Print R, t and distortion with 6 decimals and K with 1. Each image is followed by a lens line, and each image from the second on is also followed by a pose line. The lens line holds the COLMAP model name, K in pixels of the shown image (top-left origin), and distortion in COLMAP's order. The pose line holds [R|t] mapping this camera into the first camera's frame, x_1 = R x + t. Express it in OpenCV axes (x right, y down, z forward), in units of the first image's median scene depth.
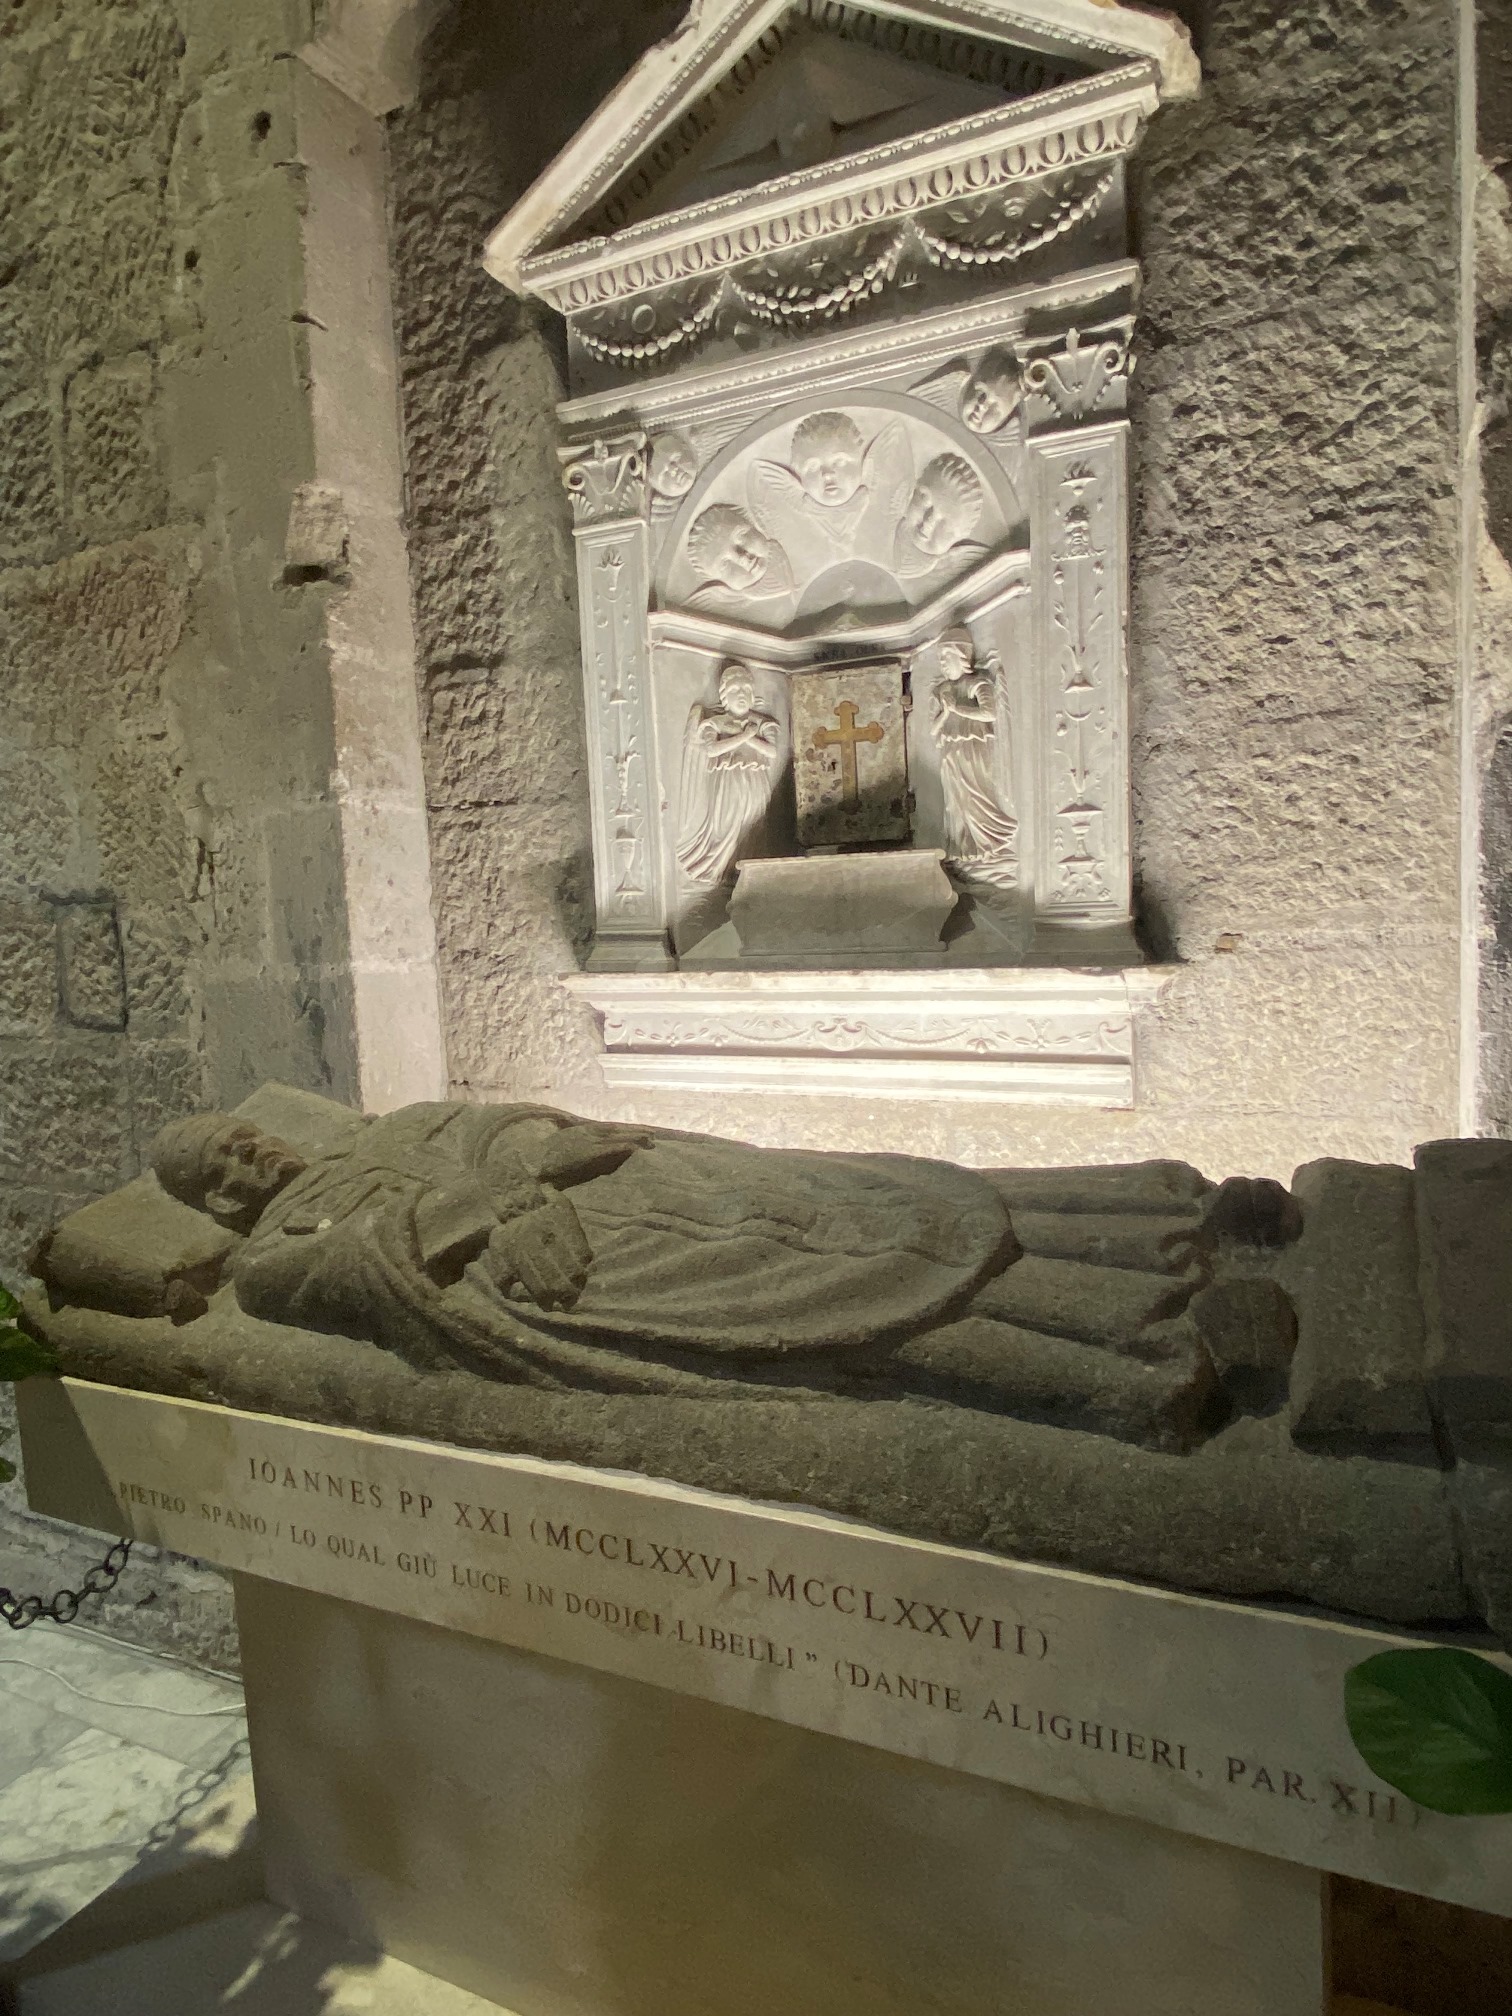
lens RADIAL K [[1224.0, 0, 719.9], [0, 1224.0, 1015.7], [0, 0, 1]] dist [0.062283, -0.078267]
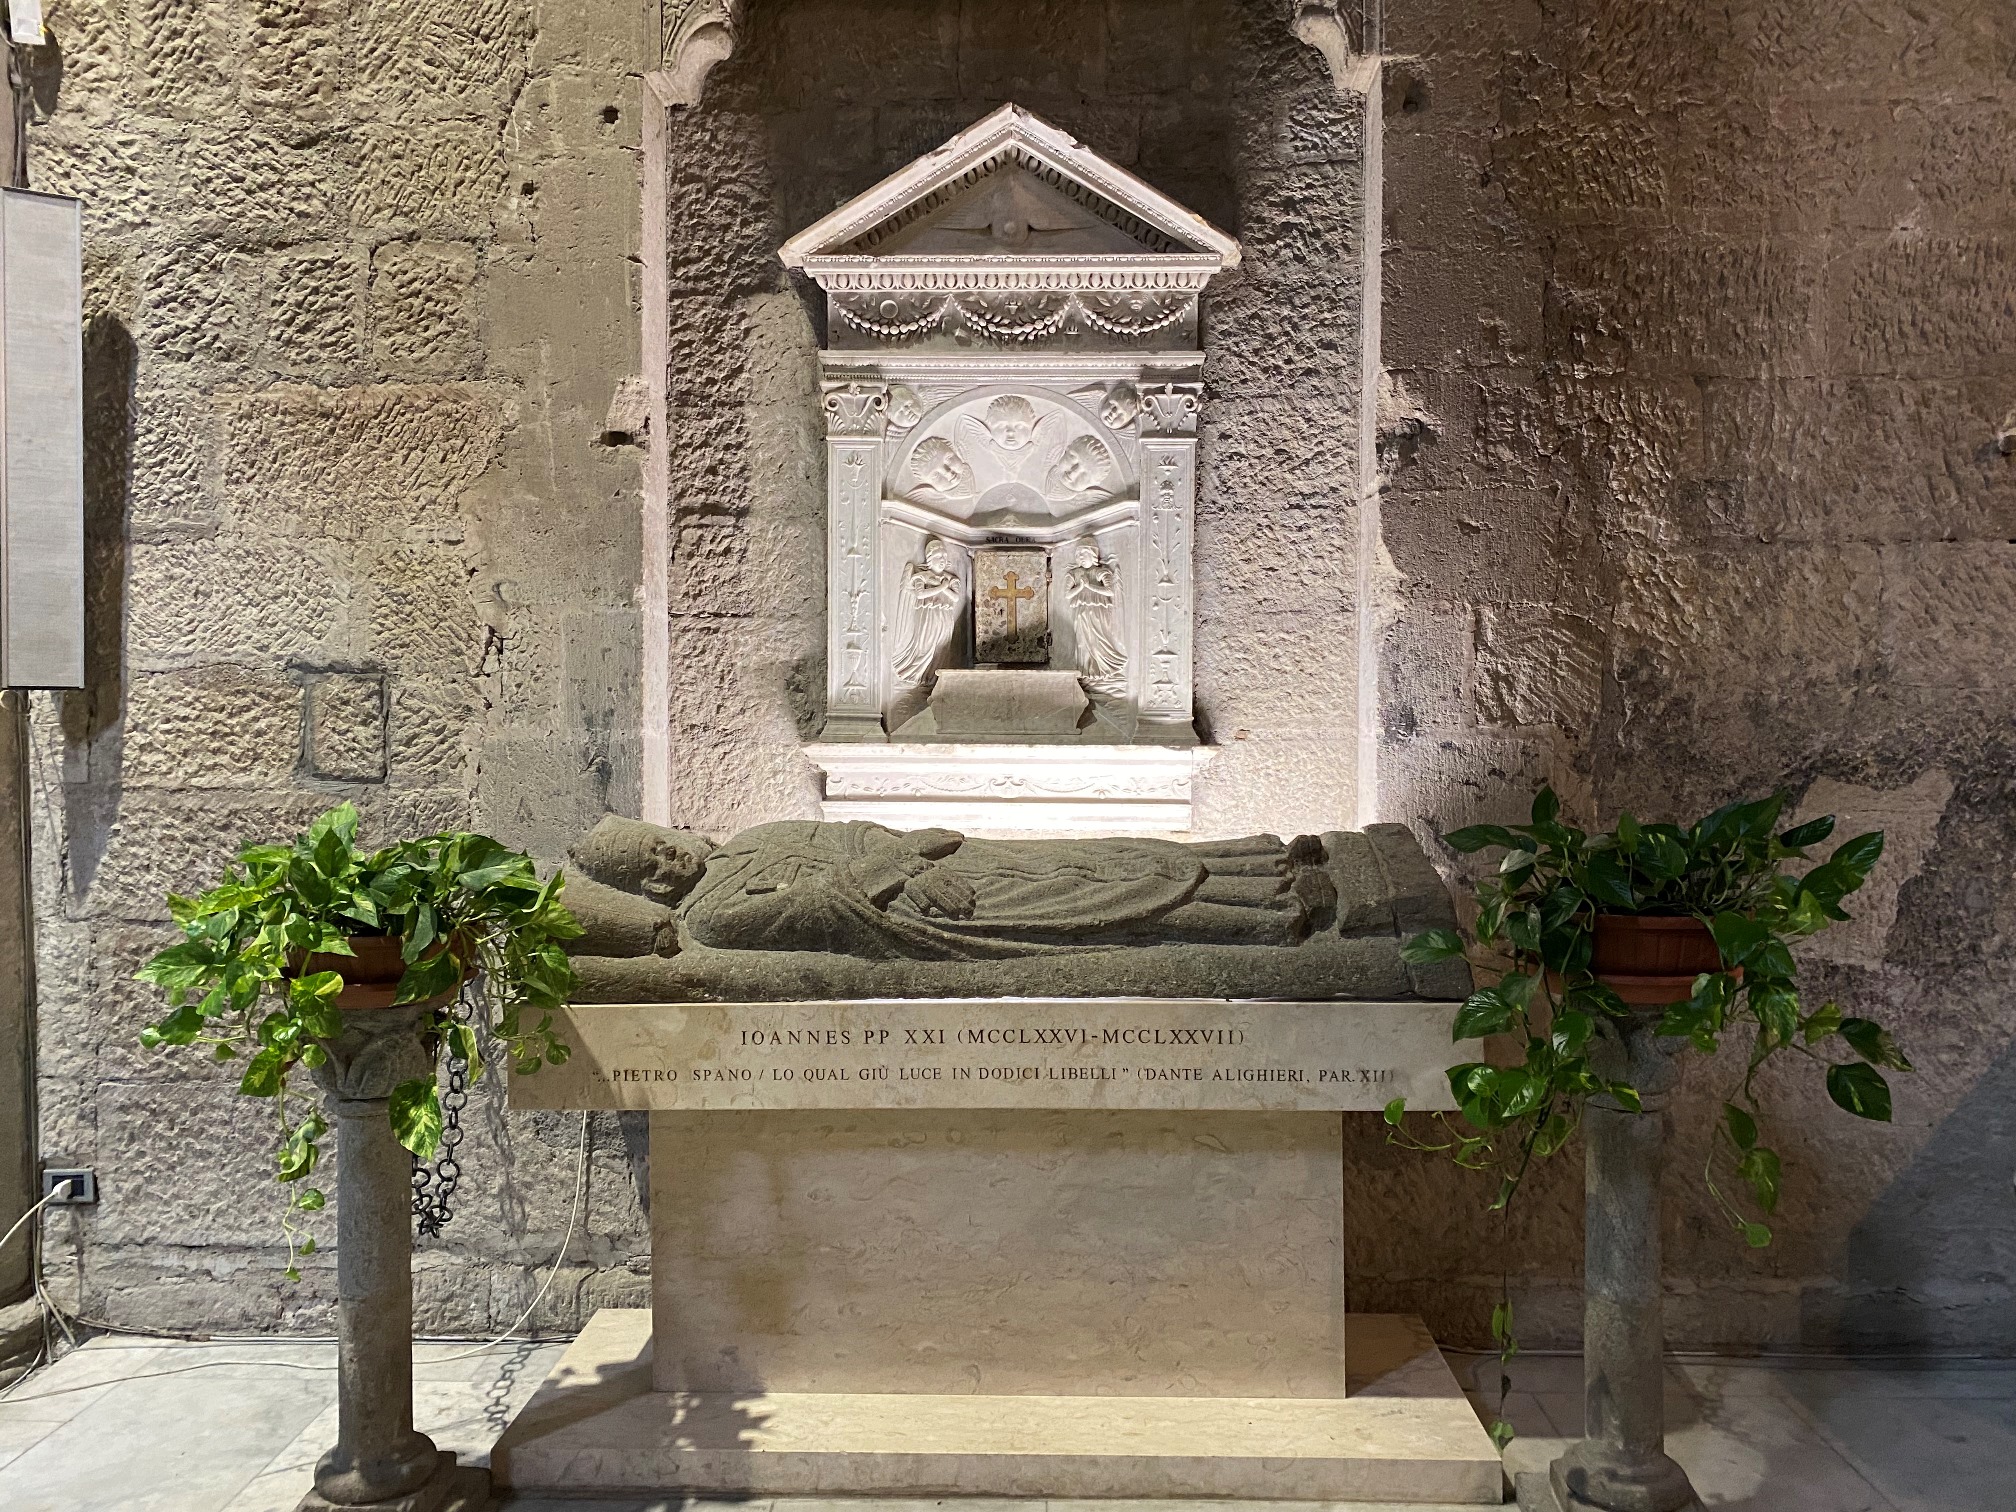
lens RADIAL K [[1513.6, 0, 1008.0], [0, 1513.6, 756.0], [0, 0, 1]] dist [0.140999, -0.303571]
pose [[0.914066, 0.032174, 0.404287, -0.701518], [-0.006687, 0.997908, -0.064296, 0.102827], [-0.405510, 0.056067, 0.912369, -0.764572]]
